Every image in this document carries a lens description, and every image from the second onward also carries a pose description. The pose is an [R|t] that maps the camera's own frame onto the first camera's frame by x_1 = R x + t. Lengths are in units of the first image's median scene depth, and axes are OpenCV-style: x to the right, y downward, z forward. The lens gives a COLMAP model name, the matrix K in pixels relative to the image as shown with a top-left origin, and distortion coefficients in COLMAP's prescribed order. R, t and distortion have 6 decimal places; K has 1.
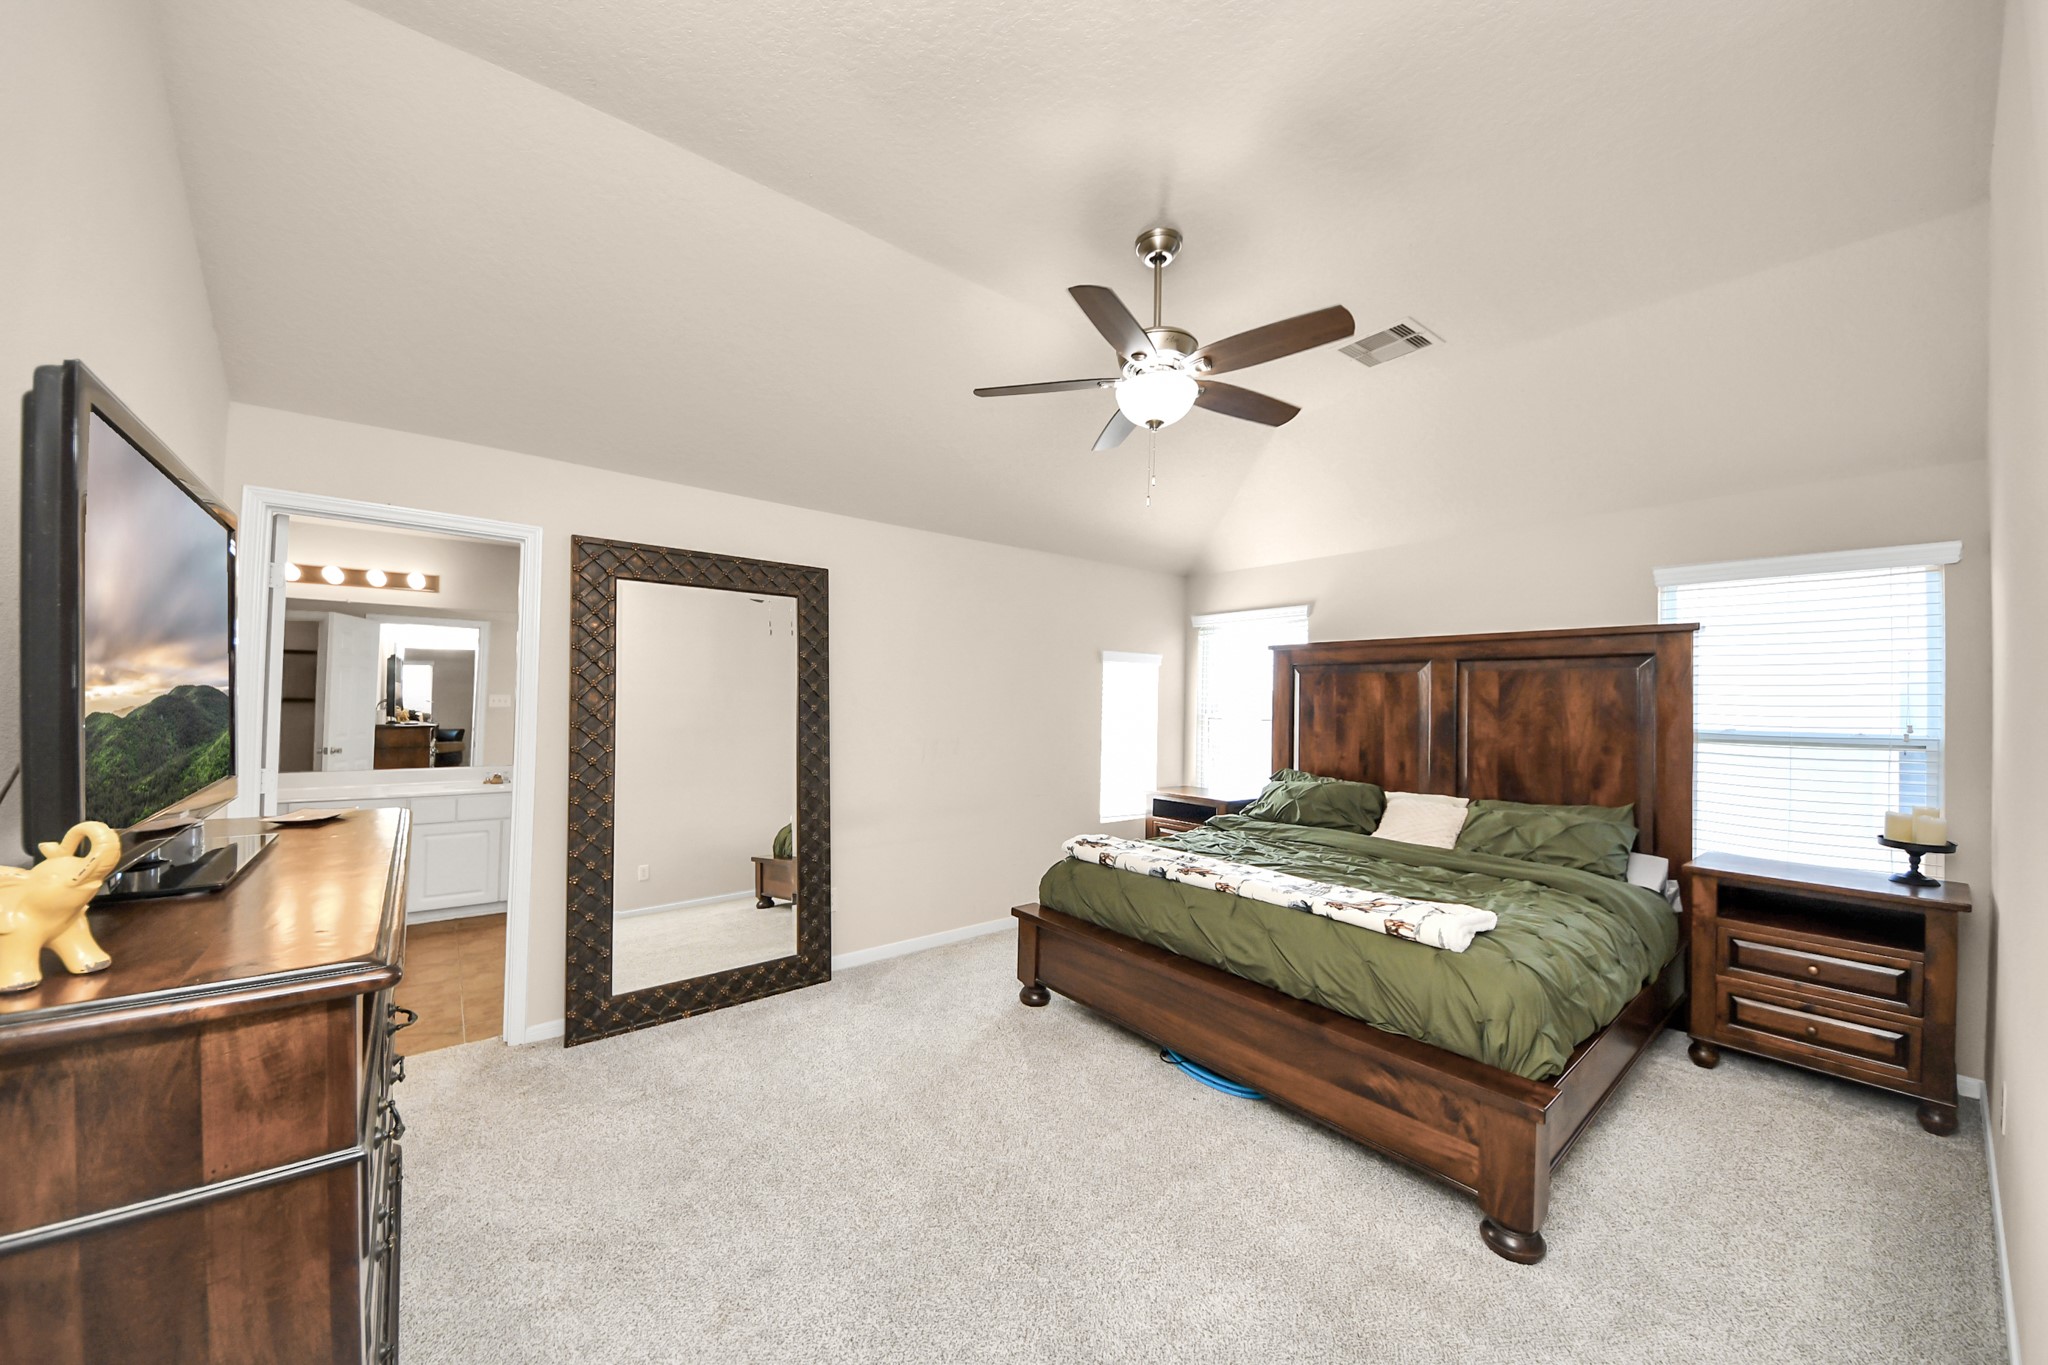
lens RADIAL K [[707.6, 0, 1021.8], [0, 707.6, 691.2], [0, 0, 1]] dist [0.001353, -0.016727]
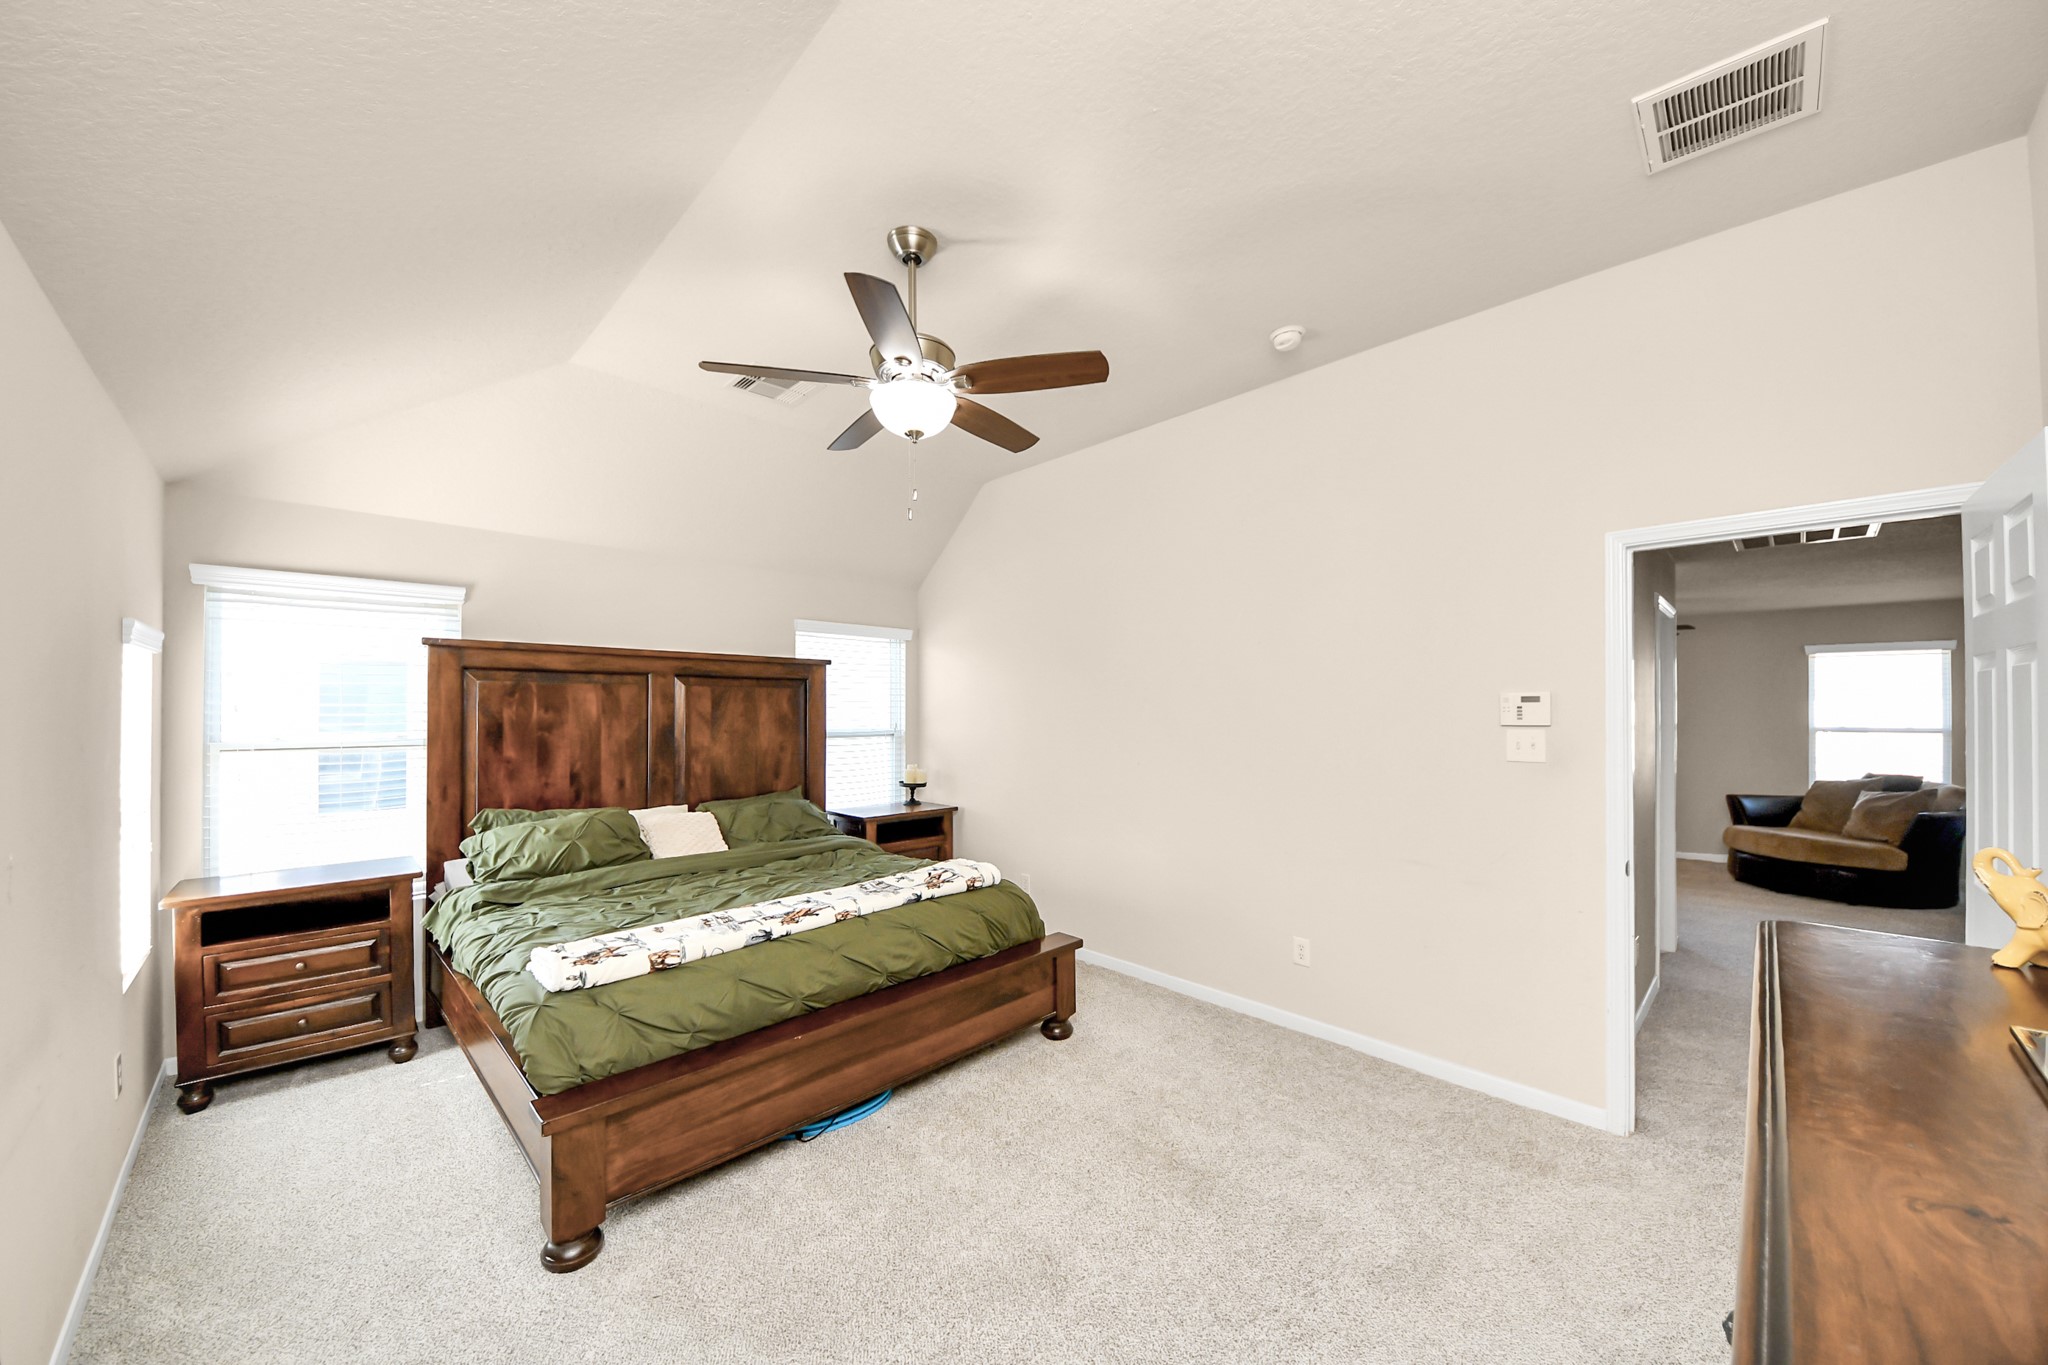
lens RADIAL K [[724.7, 0, 1024.0], [0, 724.7, 682.5], [0, 0, 1]] dist [0.031603, -0.019078]
pose [[-0.107518, 0.016929, 0.994059, -0.593741], [-0.014989, 0.999714, -0.018647, -0.023134], [-0.994090, -0.016904, -0.107233, 0.688877]]
